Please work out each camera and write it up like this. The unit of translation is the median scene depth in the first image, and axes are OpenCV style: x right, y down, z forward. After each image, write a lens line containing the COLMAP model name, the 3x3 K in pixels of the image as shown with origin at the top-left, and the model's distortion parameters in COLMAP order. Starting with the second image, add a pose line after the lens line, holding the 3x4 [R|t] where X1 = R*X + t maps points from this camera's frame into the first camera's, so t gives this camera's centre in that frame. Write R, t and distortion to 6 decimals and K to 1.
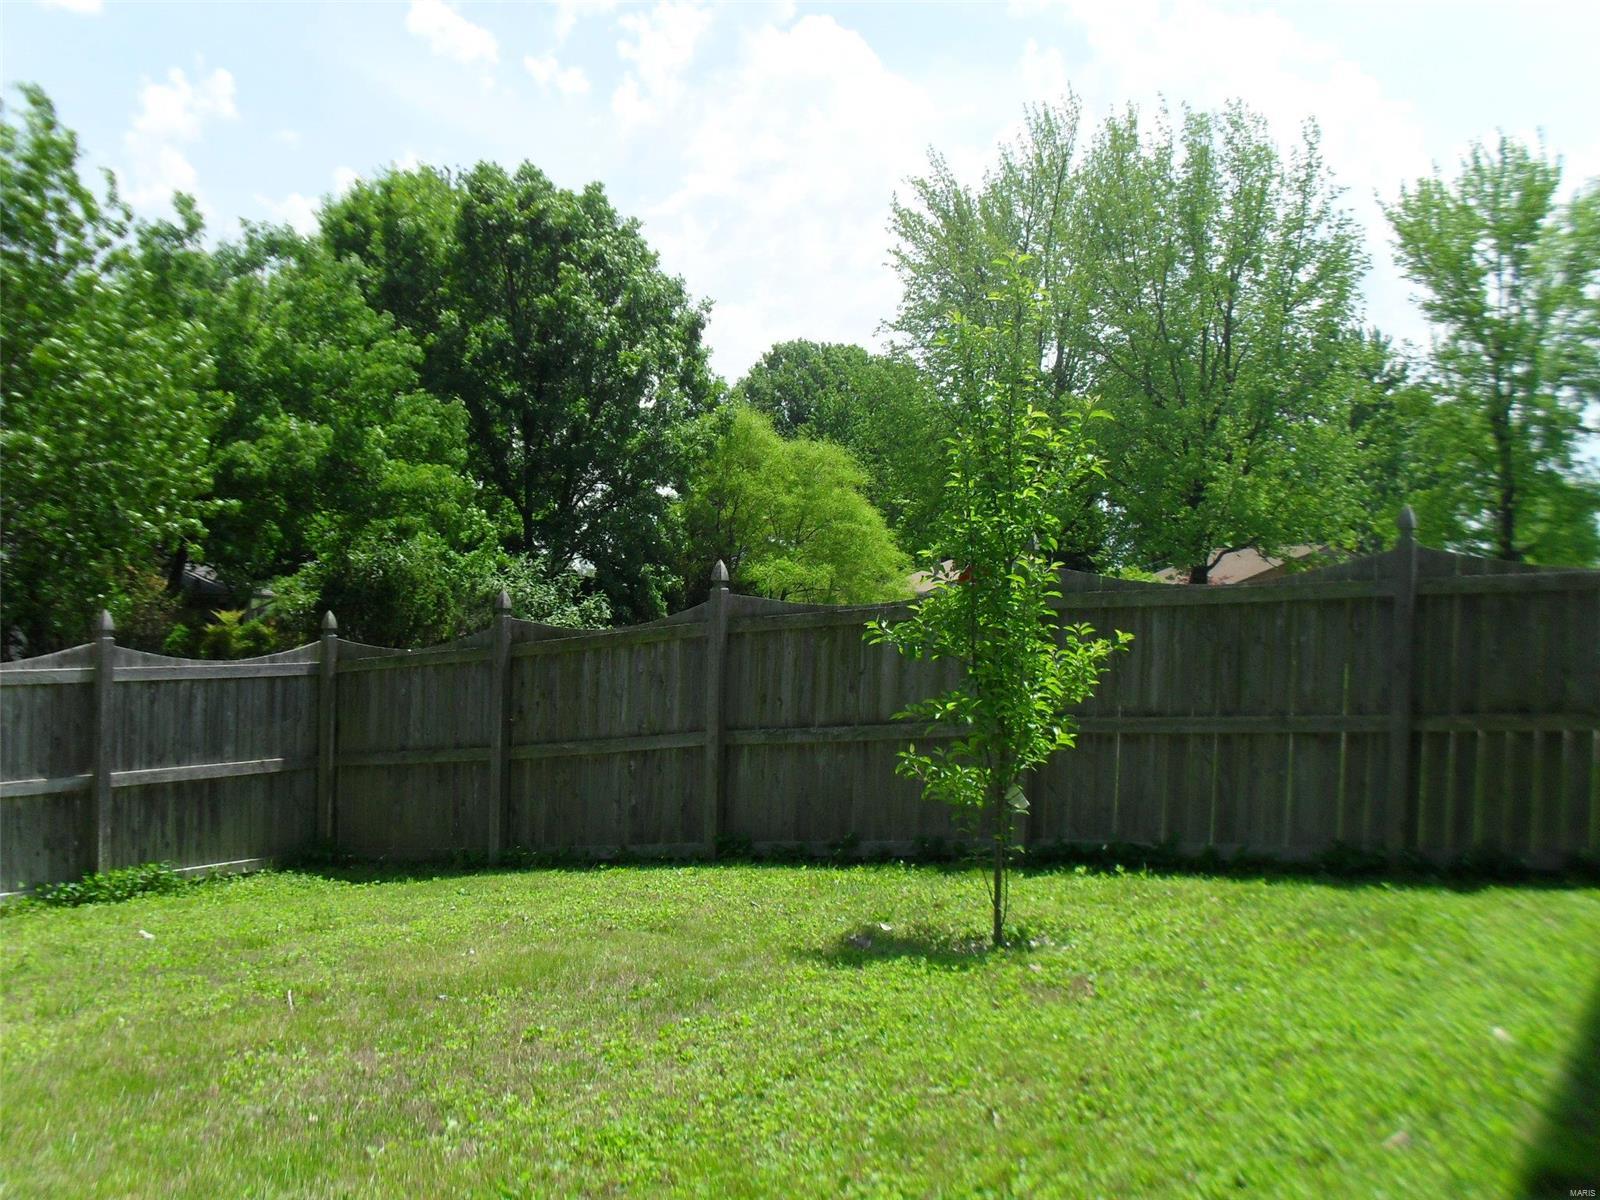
lens RADIAL K [[1641.7, 0, 800.8], [0, 1641.7, 571.4], [0, 0, 1]] dist [-0.232215, 0.328371]
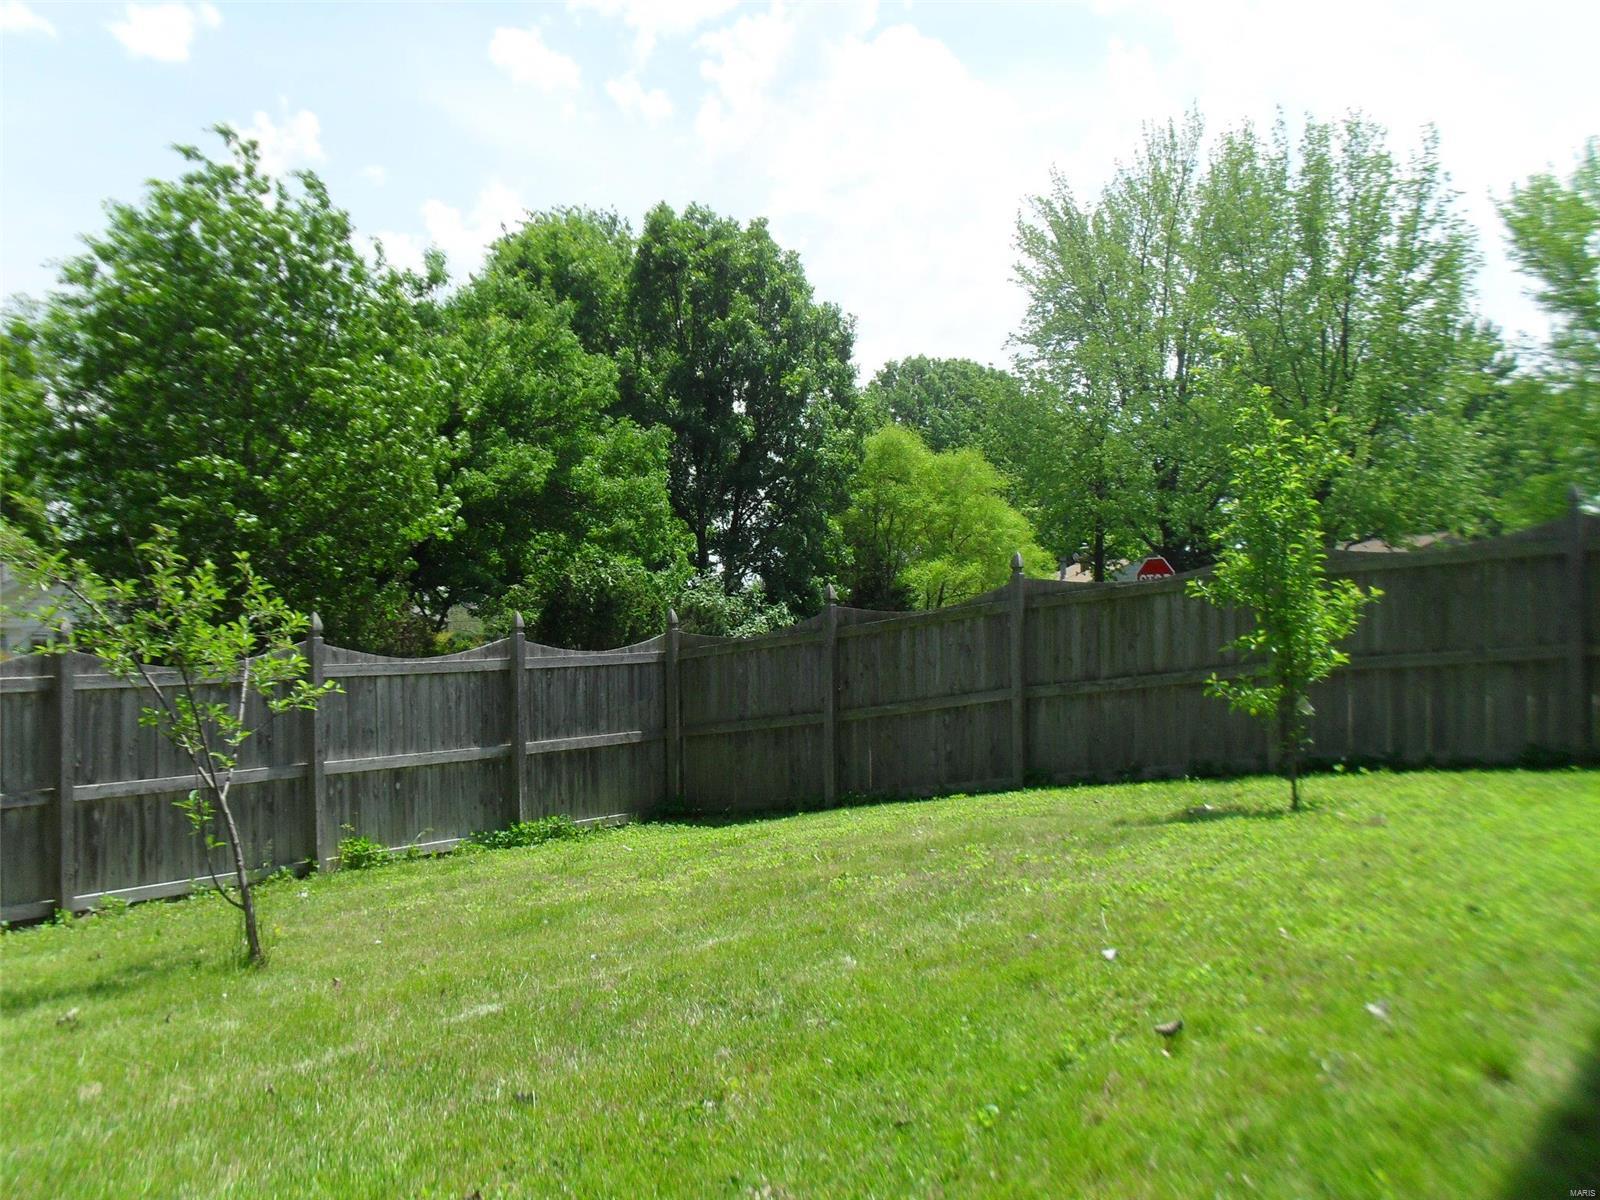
lens RADIAL K [[1715.1, 0, 768.5], [0, 1715.1, 601.2], [0, 0, 1]] dist [-0.230613, 0.323548]
pose [[0.997610, -0.038302, -0.057514, -0.054573], [0.038615, 0.999245, 0.004337, 0.006113], [0.057305, -0.006547, 0.998335, -0.104741]]
